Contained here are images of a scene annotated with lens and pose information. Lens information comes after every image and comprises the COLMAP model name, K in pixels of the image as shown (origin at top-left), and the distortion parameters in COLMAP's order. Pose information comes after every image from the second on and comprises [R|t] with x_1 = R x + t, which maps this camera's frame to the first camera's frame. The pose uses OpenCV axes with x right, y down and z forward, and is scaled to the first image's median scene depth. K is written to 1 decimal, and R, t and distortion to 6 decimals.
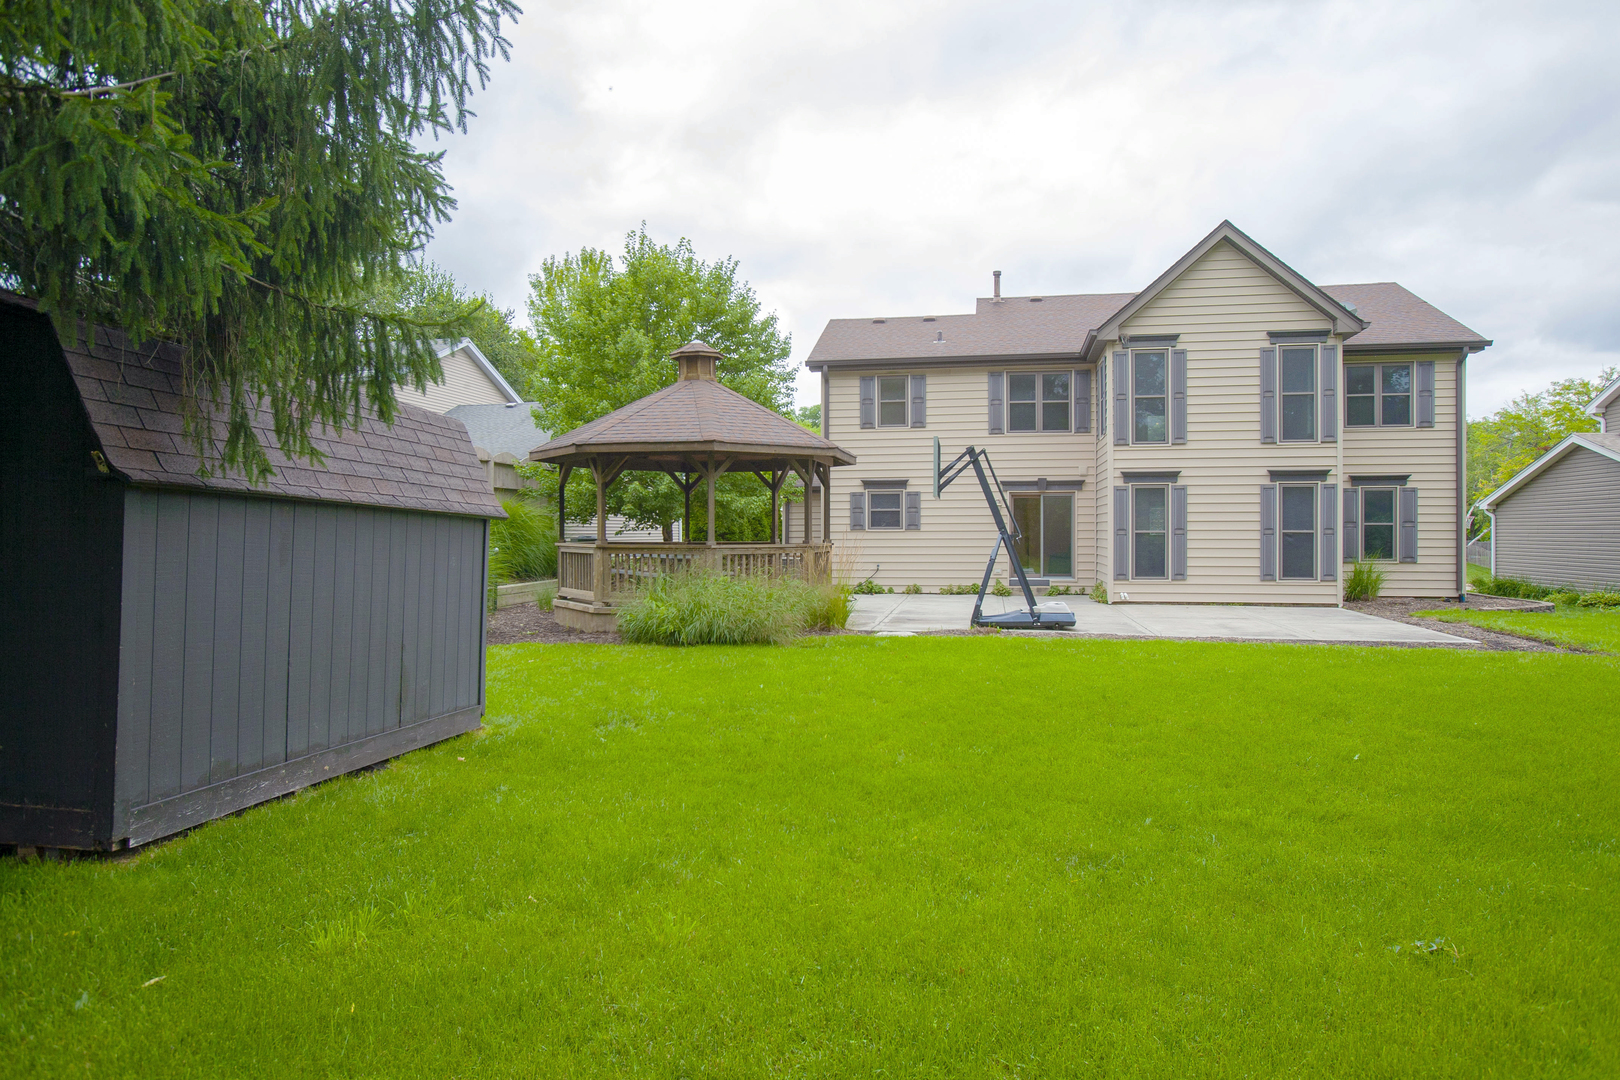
lens RADIAL K [[995.4, 0, 855.4], [0, 995.4, 530.4], [0, 0, 1]] dist [0.002123, 0.000411]
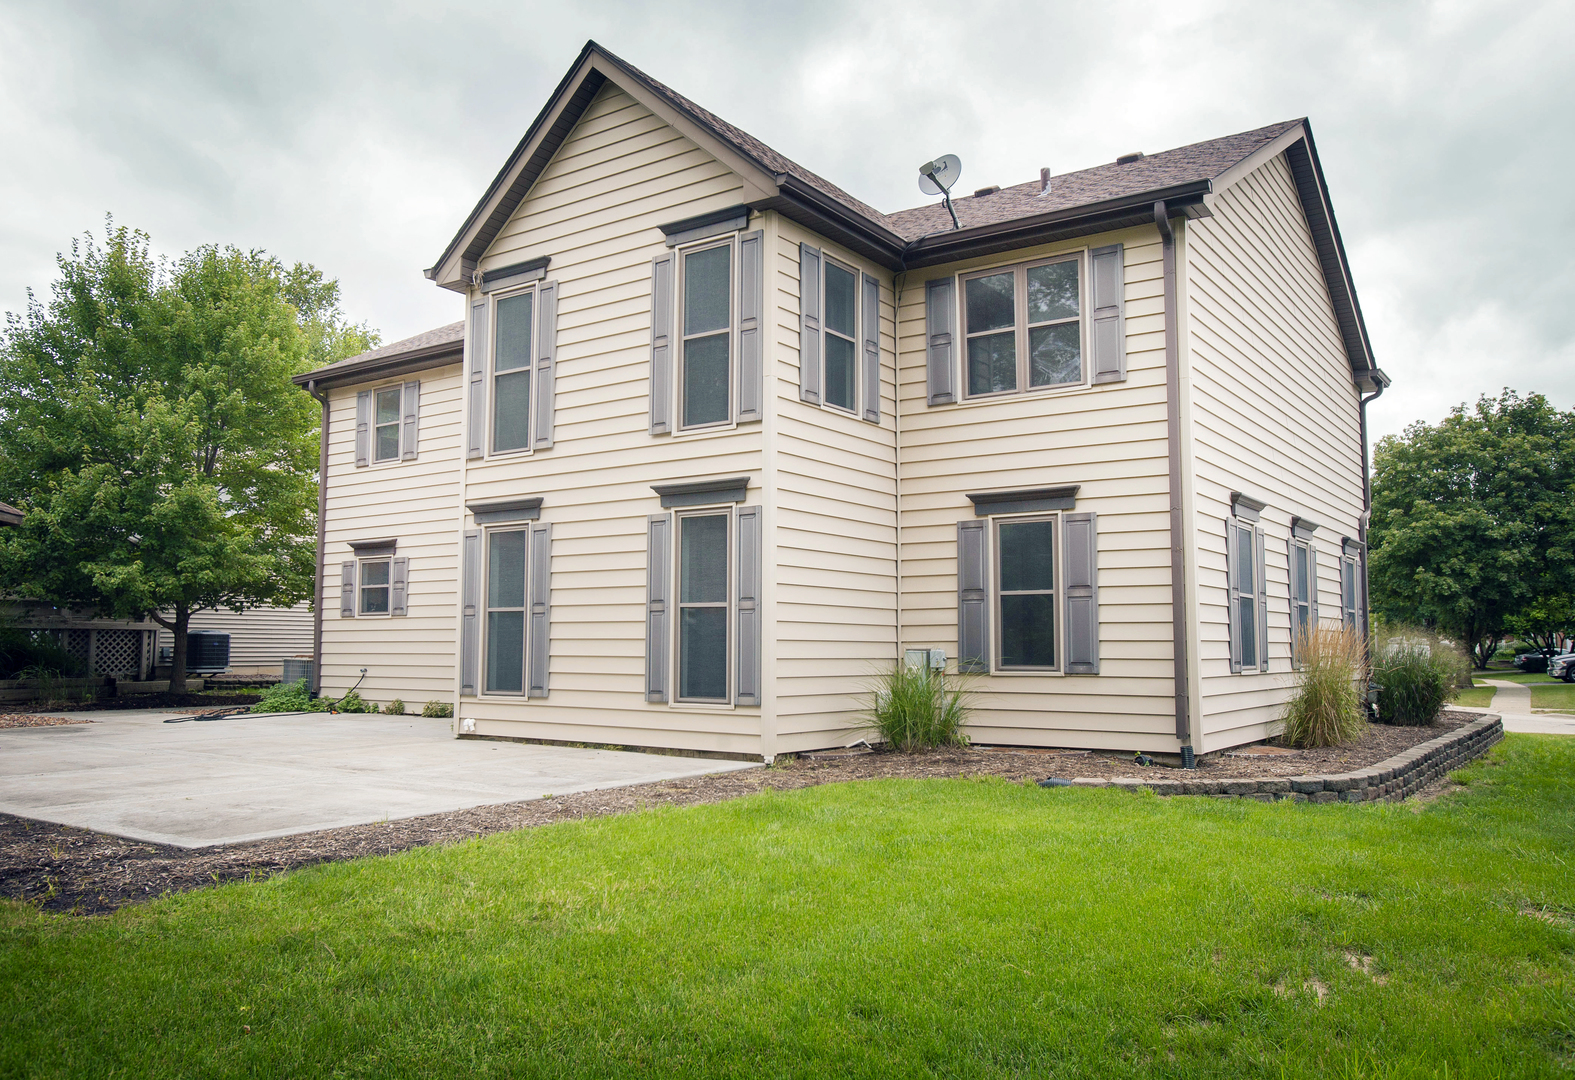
lens RADIAL K [[1215.6, 0, 787.5], [0, 1215.6, 540.0], [0, 0, 1]] dist [-0.034283, -0.000192]
pose [[0.893276, -0.036449, -0.448029, 0.684245], [-0.003137, 0.996177, -0.087298, 0.019600], [0.449499, 0.079386, 0.889746, 0.429144]]
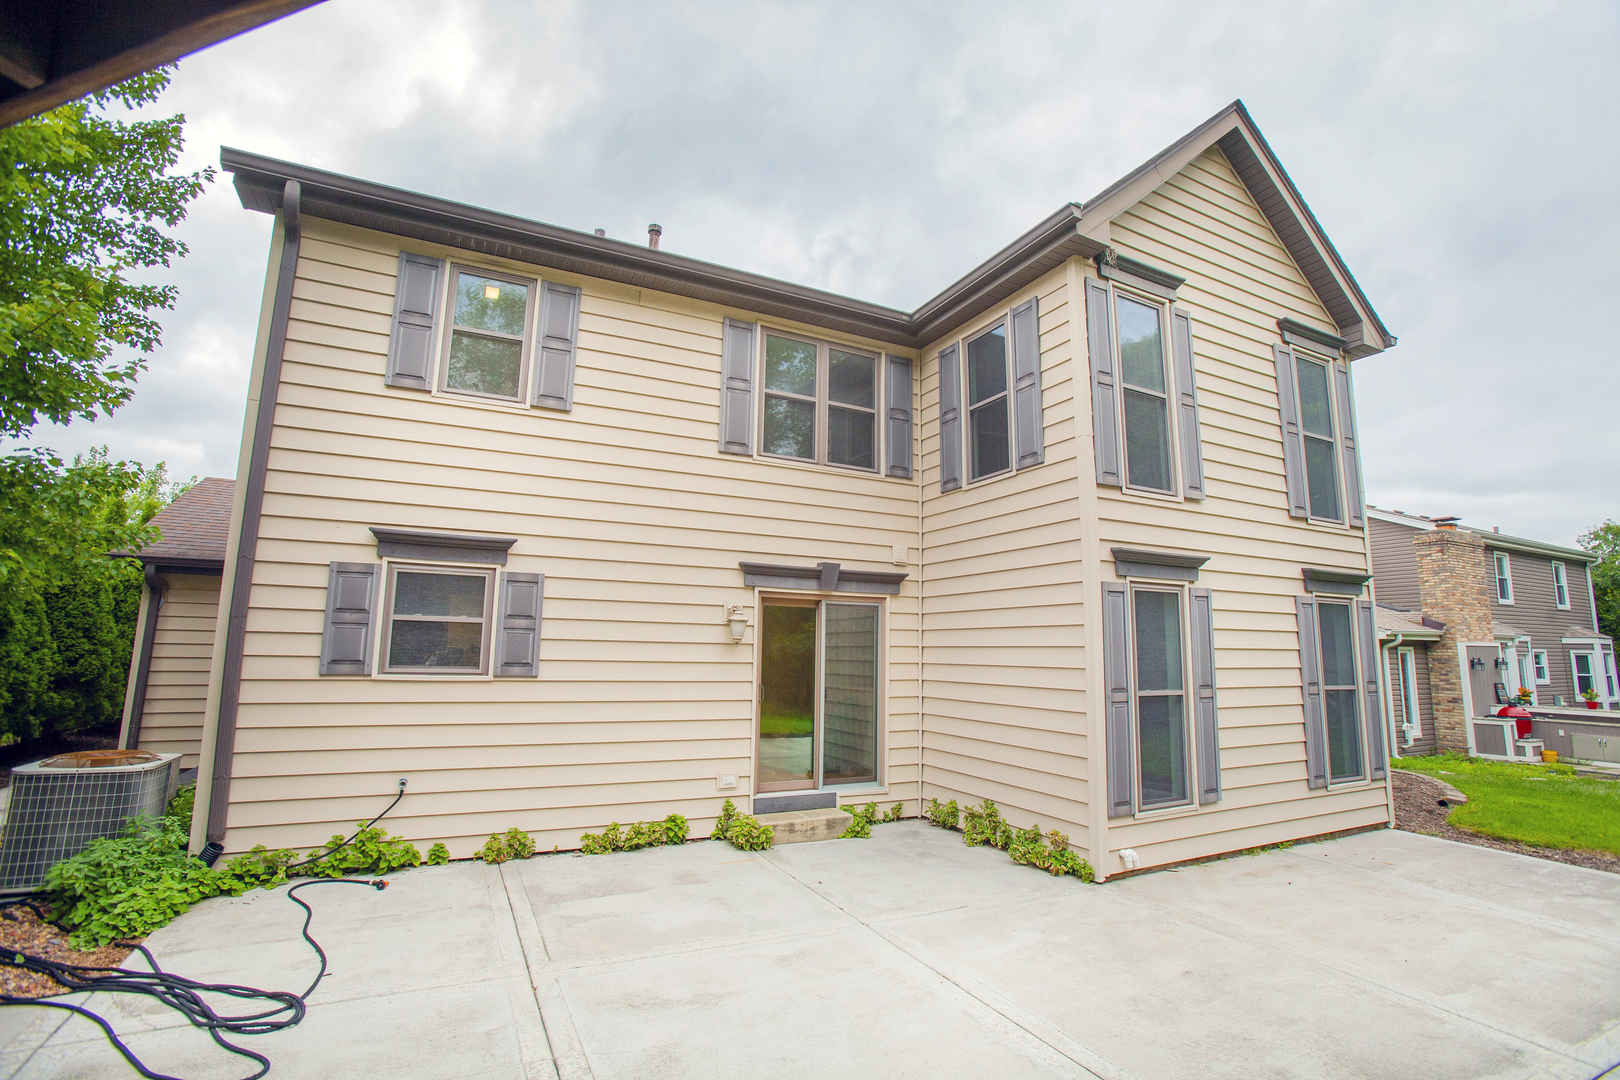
lens RADIAL K [[747.4, 0, 810.0], [0, 747.4, 540.0], [0, 0, 1]] dist [-0.077912, 0.034095]
pose [[0.822373, 0.100285, 0.560041, -0.011005], [-0.019147, 0.988664, -0.148921, -0.012873], [-0.568627, 0.111746, 0.814970, 0.758520]]
